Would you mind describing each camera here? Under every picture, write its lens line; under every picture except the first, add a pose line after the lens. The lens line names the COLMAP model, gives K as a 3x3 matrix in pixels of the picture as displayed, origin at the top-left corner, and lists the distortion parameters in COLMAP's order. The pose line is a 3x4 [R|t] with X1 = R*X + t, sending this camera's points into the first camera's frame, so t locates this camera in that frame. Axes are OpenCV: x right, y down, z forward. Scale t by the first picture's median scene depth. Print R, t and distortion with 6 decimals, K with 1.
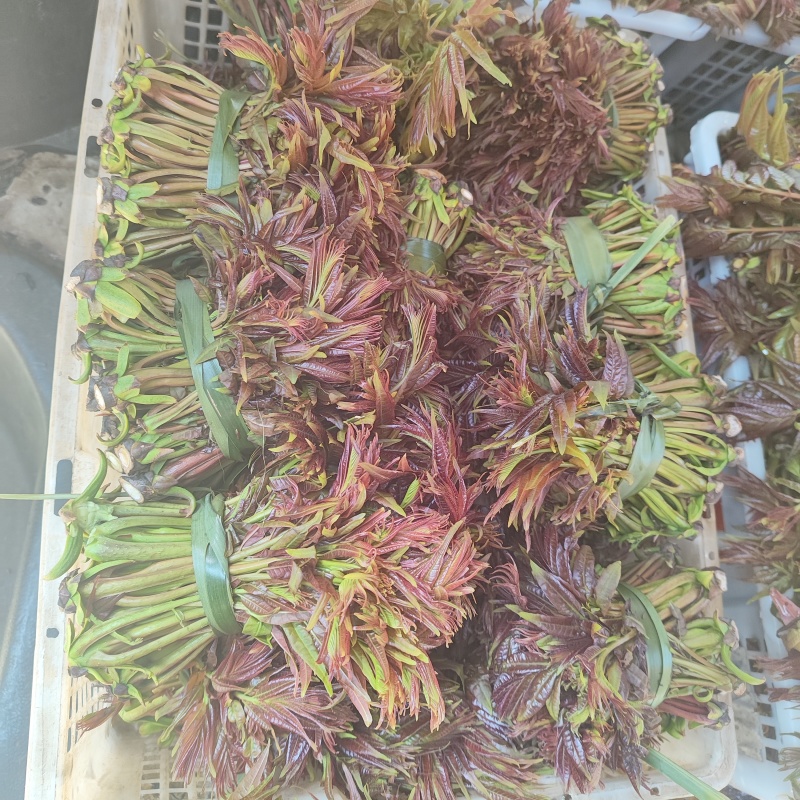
lens RADIAL K [[765.5, 0, 405.3], [0, 765.5, 394.1], [0, 0, 1]] dist [-0.020914, 0.000000]
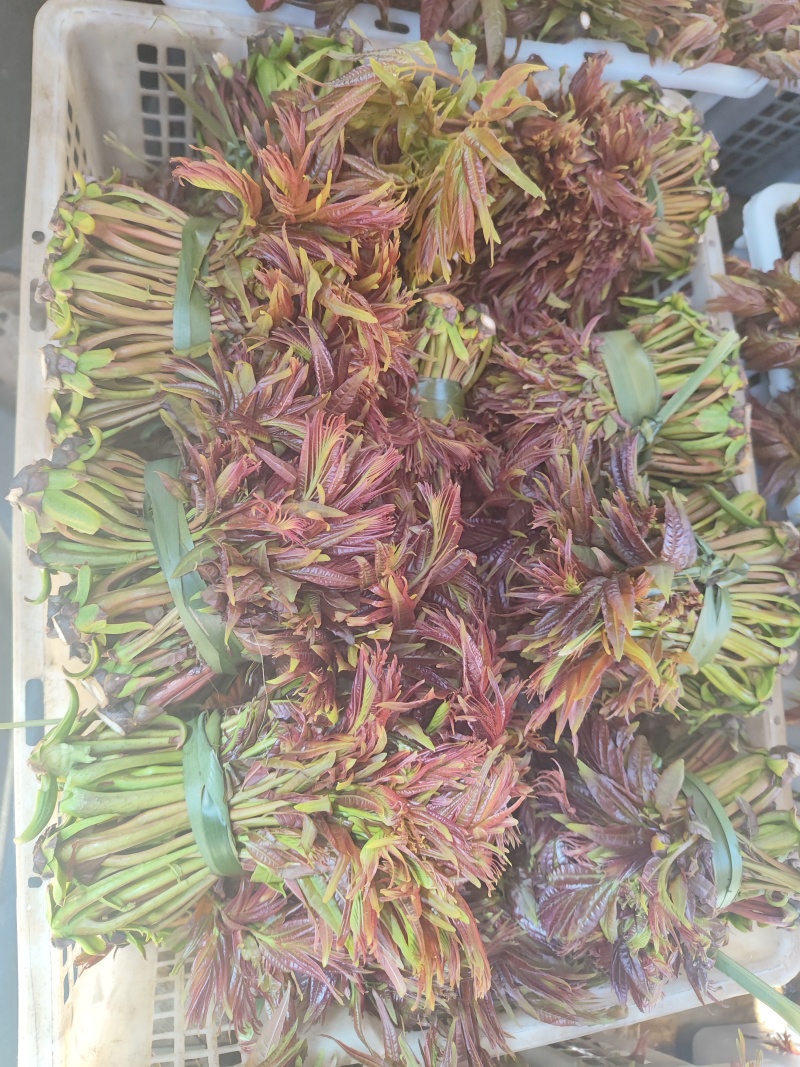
lens RADIAL K [[778.4, 0, 396.8], [0, 778.4, 524.8], [0, 0, 1]] dist [-0.037579, 0.016235]
pose [[0.998808, -0.042403, -0.024159, -0.008936], [0.044600, 0.994072, 0.099152, -0.147825], [0.019812, -0.100111, 0.994779, 0.154648]]
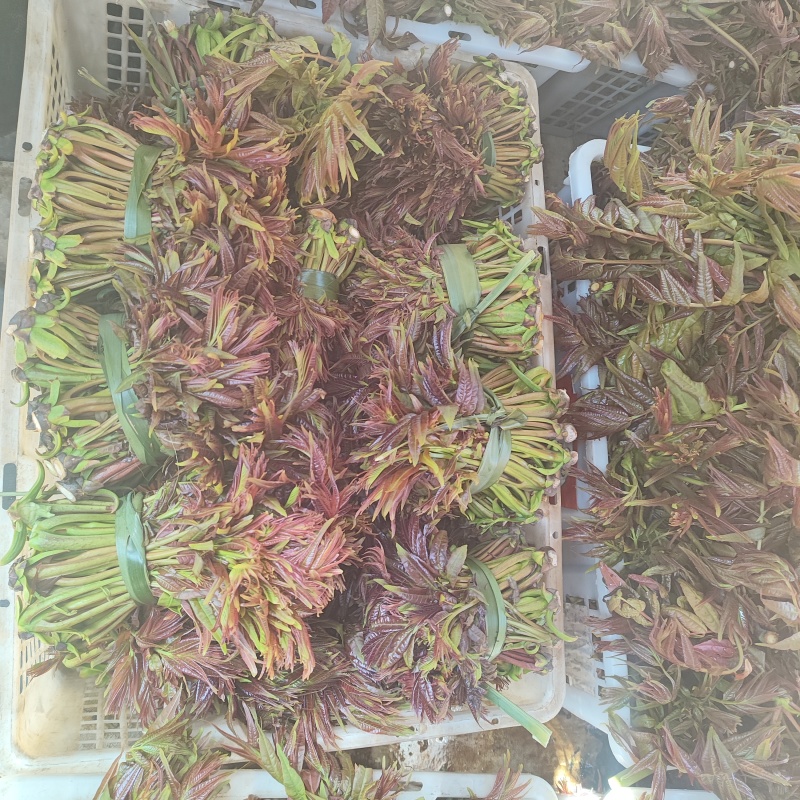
lens RADIAL K [[765.5, 0, 391.1], [0, 765.5, 417.7], [0, 0, 1]] dist [-0.020914, 0.000000]
pose [[0.998607, 0.013705, 0.050952, 0.092486], [-0.019291, 0.993656, 0.110798, -0.126358], [-0.049110, -0.111626, 0.992536, -0.213437]]
